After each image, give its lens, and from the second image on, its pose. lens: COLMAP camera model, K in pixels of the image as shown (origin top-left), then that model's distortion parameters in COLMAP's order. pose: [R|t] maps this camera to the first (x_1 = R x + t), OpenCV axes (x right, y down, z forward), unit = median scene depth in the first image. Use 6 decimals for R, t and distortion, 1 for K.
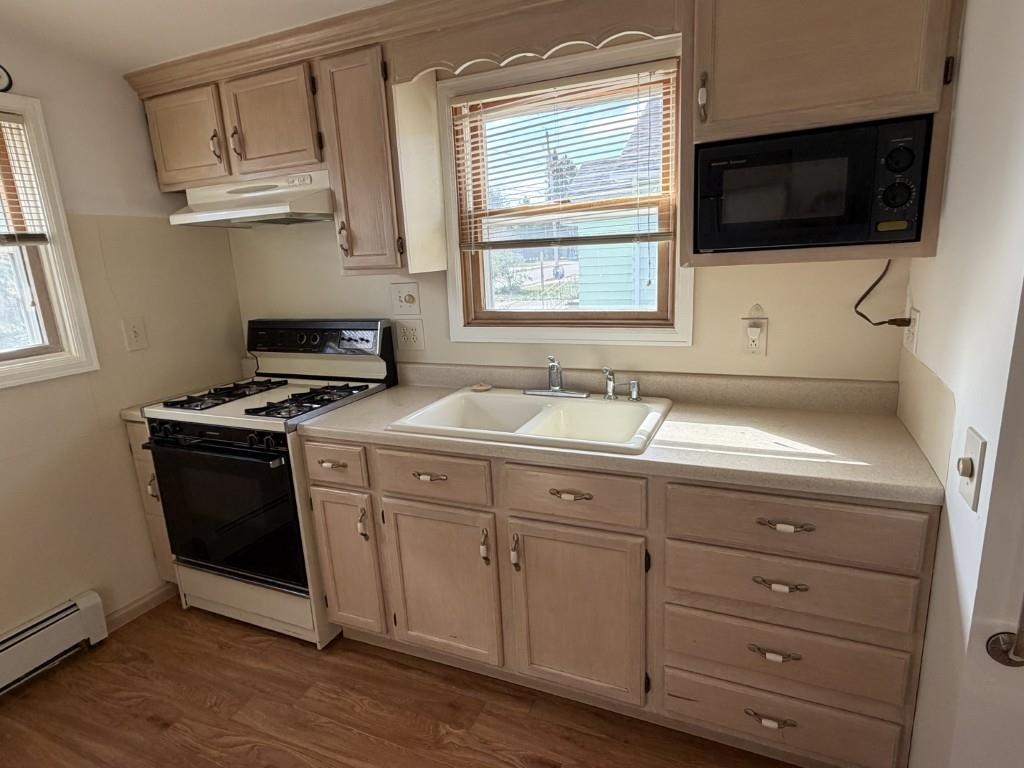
lens RADIAL K [[565.2, 0, 511.3], [0, 565.2, 388.1], [0, 0, 1]] dist [-0.002075, 0.001132]
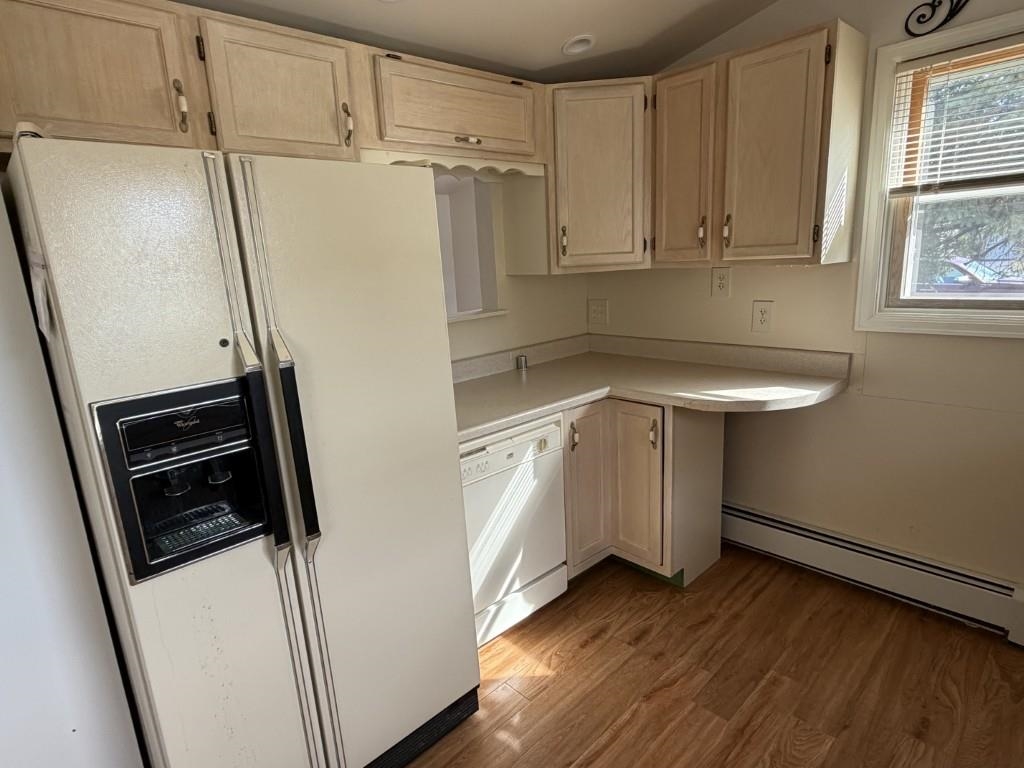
lens RADIAL K [[565.2, 0, 510.4], [0, 565.2, 387.2], [0, 0, 1]] dist [-0.002075, 0.001132]
pose [[-0.383662, 0.280412, -0.879871, 0.232462], [-0.135813, 0.925291, 0.354107, -0.123412], [0.913432, 0.255356, -0.316915, 0.473740]]
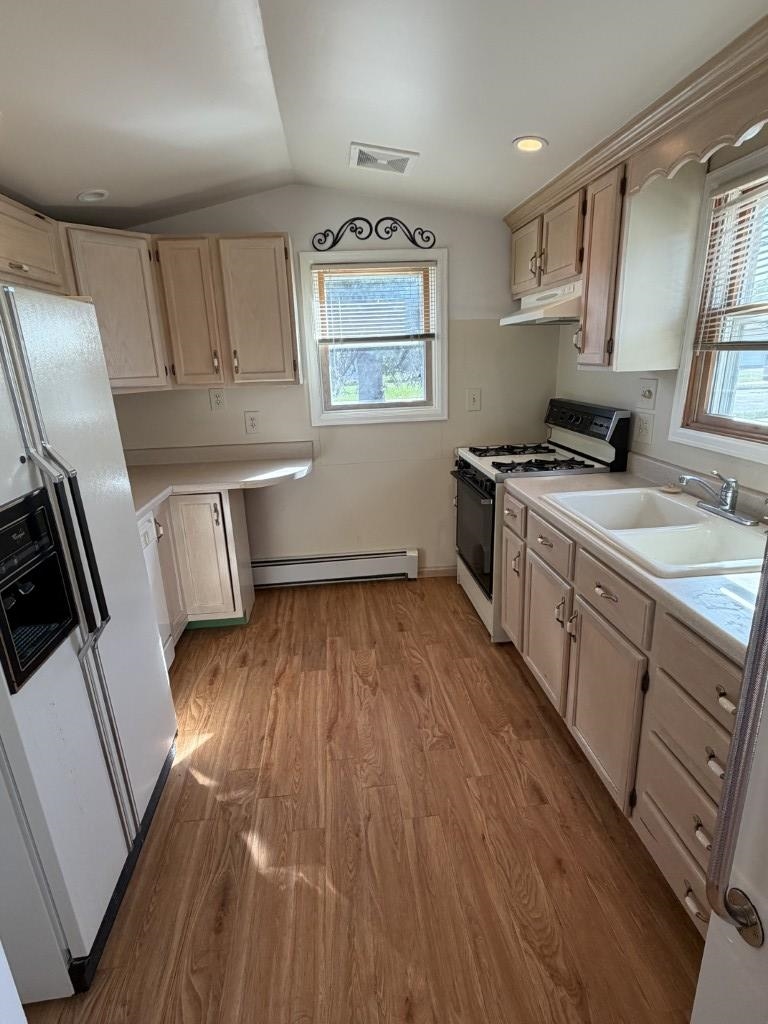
lens RADIAL K [[532.4, 0, 376.5], [0, 532.4, 512.9], [0, 0, 1]] dist [0.006459, 0.001293]
pose [[0.489965, 0.281575, -0.825015, 0.507883], [-0.189338, 0.958179, 0.214578, -0.068412], [0.850932, 0.051071, 0.522787, 0.057710]]
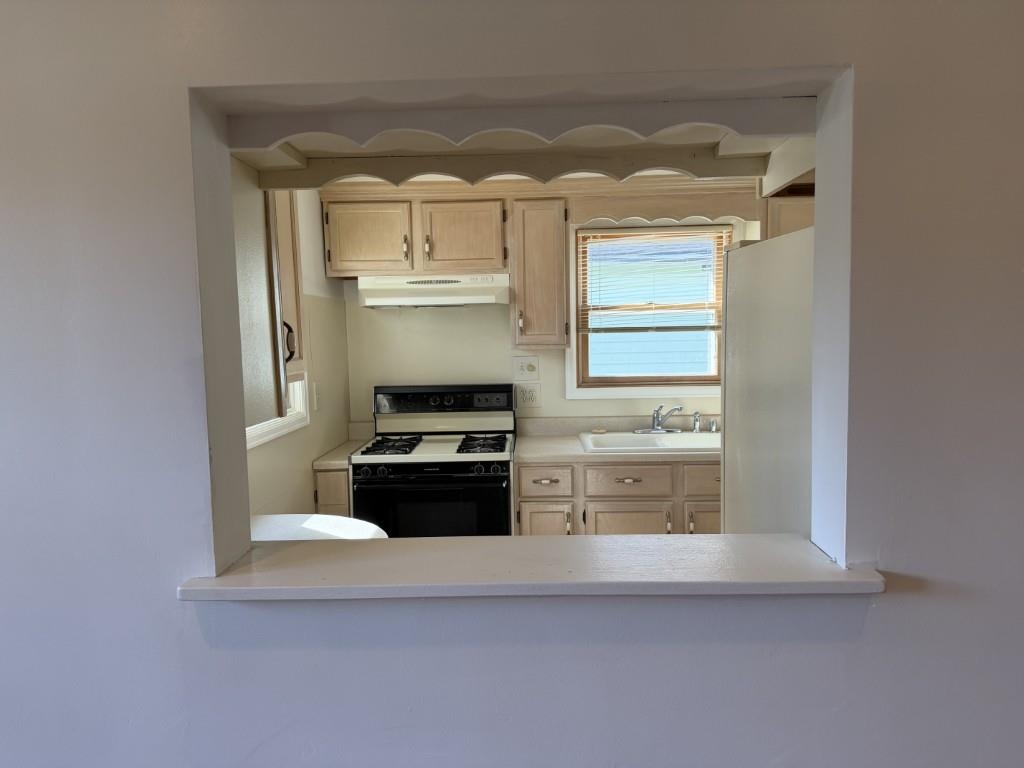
lens RADIAL K [[720.9, 0, 505.5], [0, 720.9, 390.8], [0, 0, 1]] dist [0.023930, -0.025234]
pose [[0.922167, -0.001098, 0.386789, -0.964007], [0.065396, 0.986042, -0.153114, 0.158275], [-0.381223, 0.166491, 0.909368, -0.524622]]
